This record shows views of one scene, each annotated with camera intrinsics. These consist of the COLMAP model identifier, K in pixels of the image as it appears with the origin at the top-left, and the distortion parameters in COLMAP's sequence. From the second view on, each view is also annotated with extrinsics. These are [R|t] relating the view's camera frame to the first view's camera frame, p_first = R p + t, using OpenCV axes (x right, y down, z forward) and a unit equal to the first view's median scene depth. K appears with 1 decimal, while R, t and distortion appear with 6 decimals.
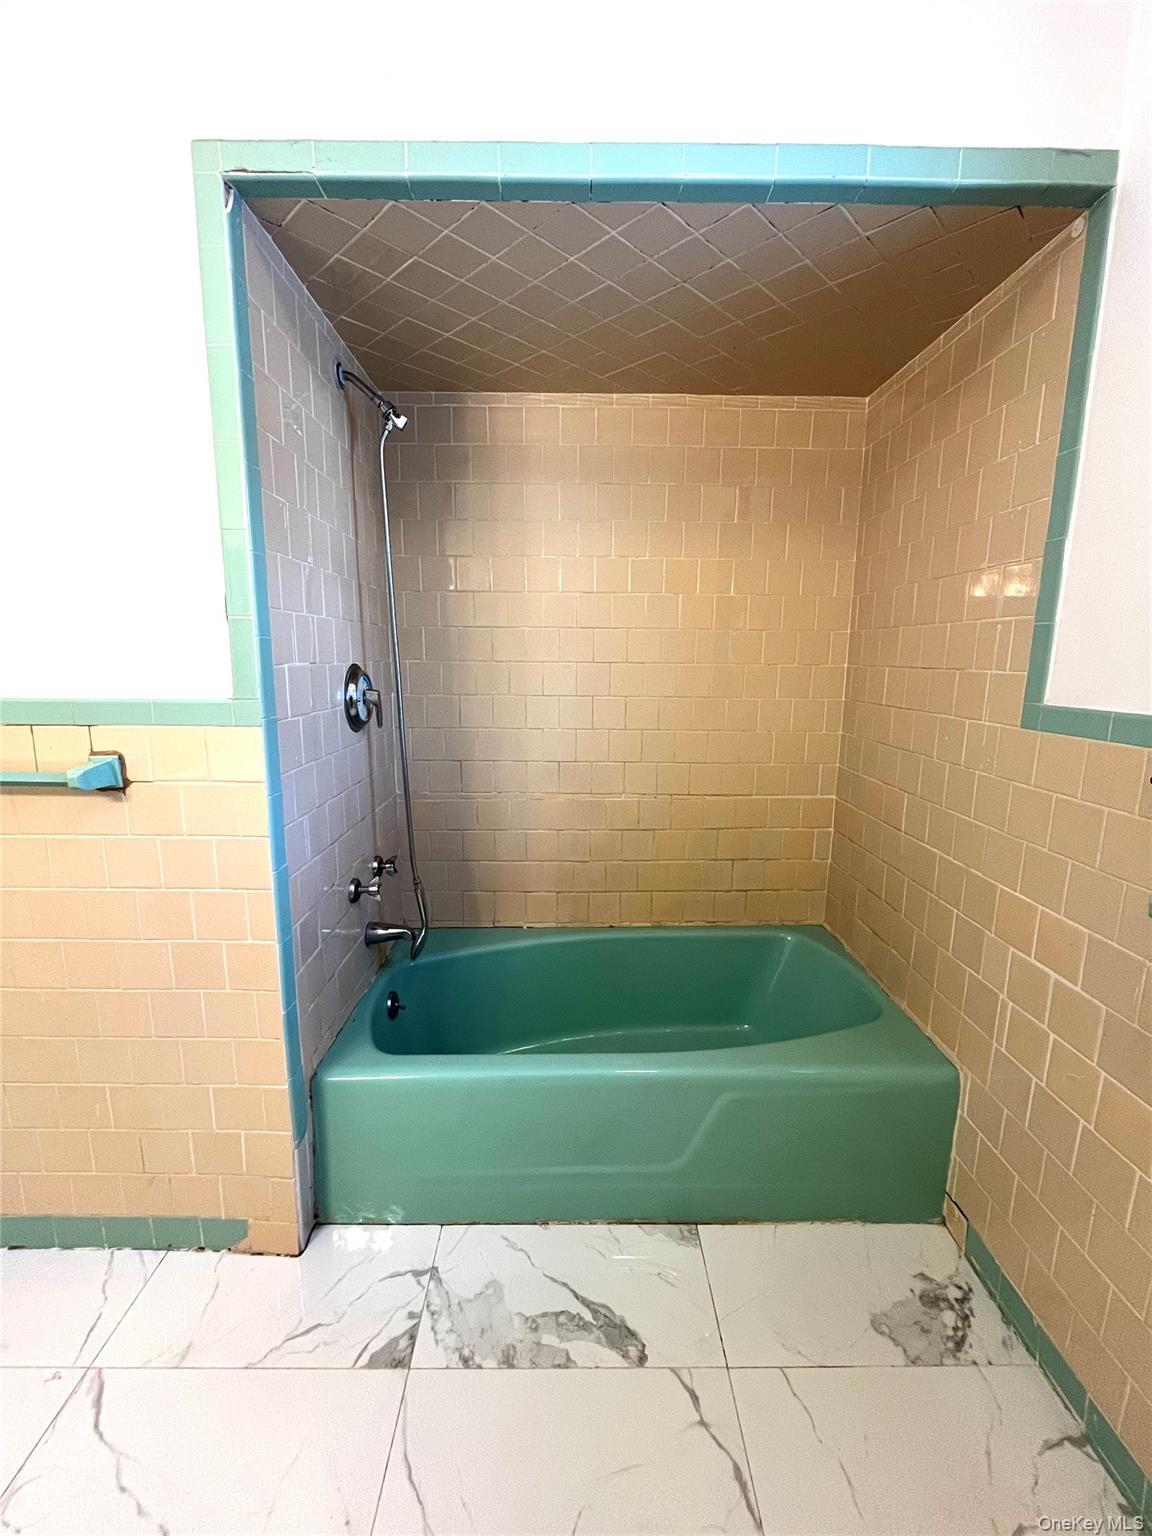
lens RADIAL K [[622.2, 0, 573.6], [0, 622.2, 761.4], [0, 0, 1]] dist [-0.001625, -0.000164]
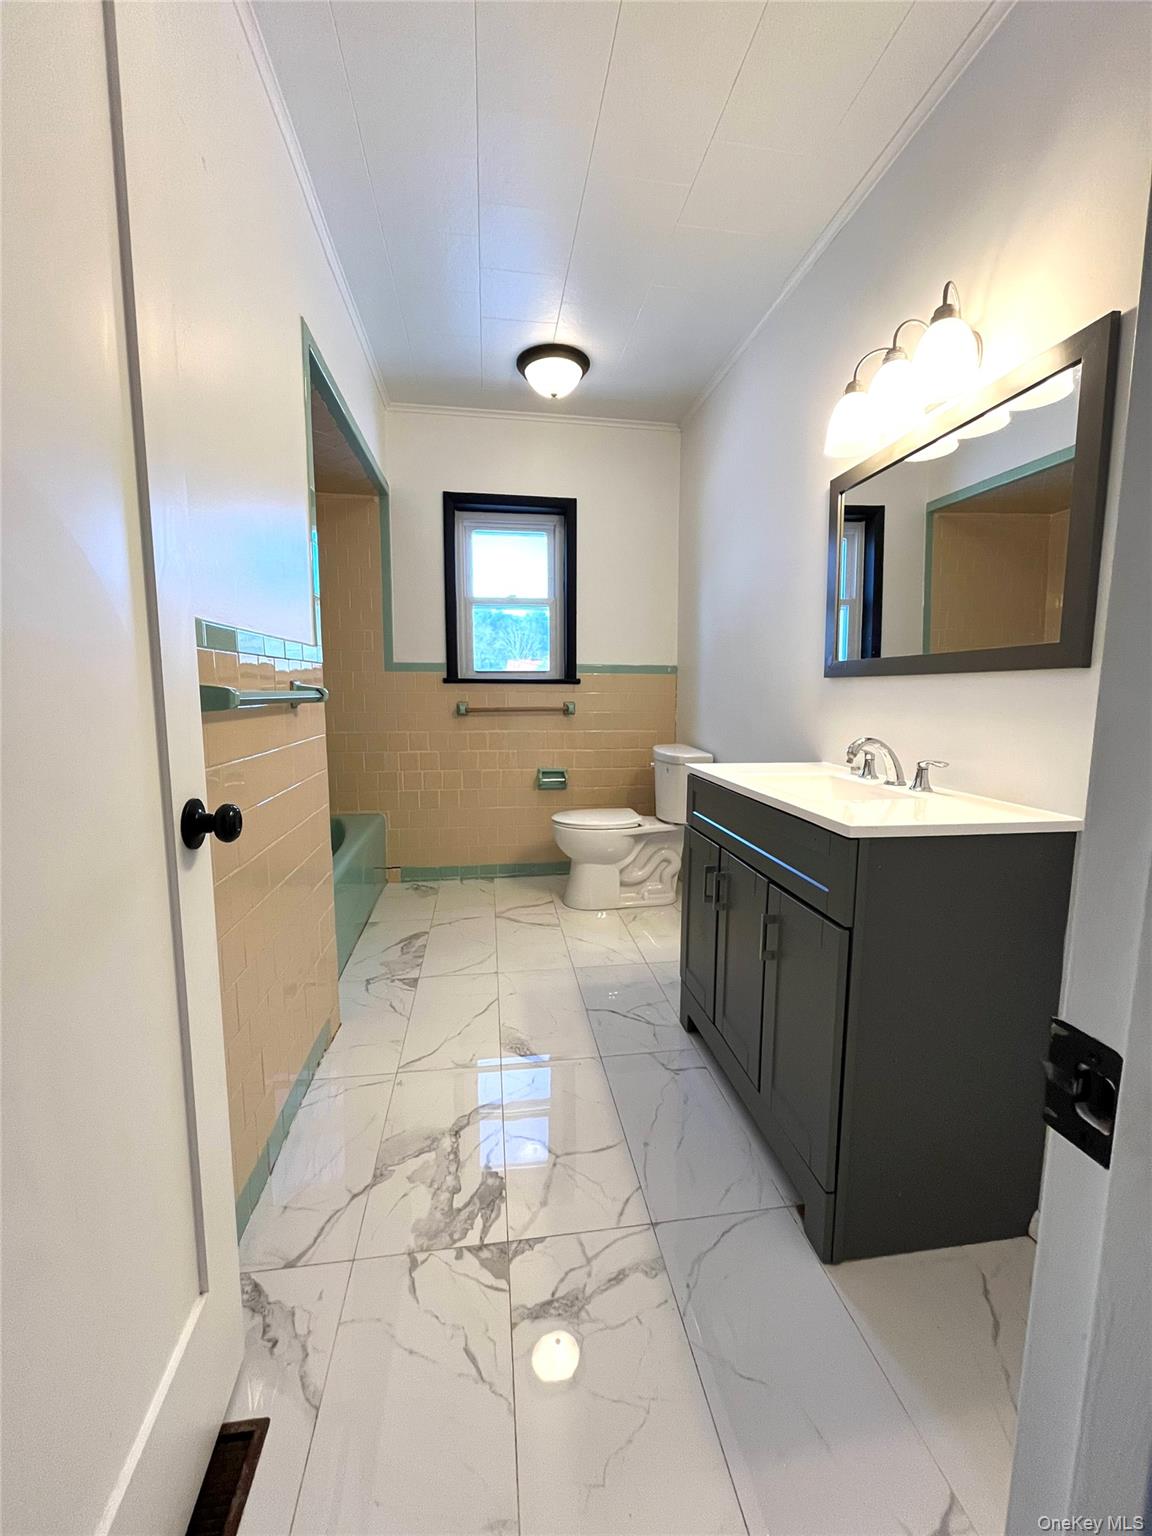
lens RADIAL K [[622.2, 0, 575.7], [0, 622.2, 766.0], [0, 0, 1]] dist [-0.001625, -0.000164]
pose [[-0.142743, -0.129702, 0.981225, -2.204391], [0.156888, 0.975878, 0.151818, 0.067466], [-0.977246, 0.175613, -0.118951, 0.603787]]
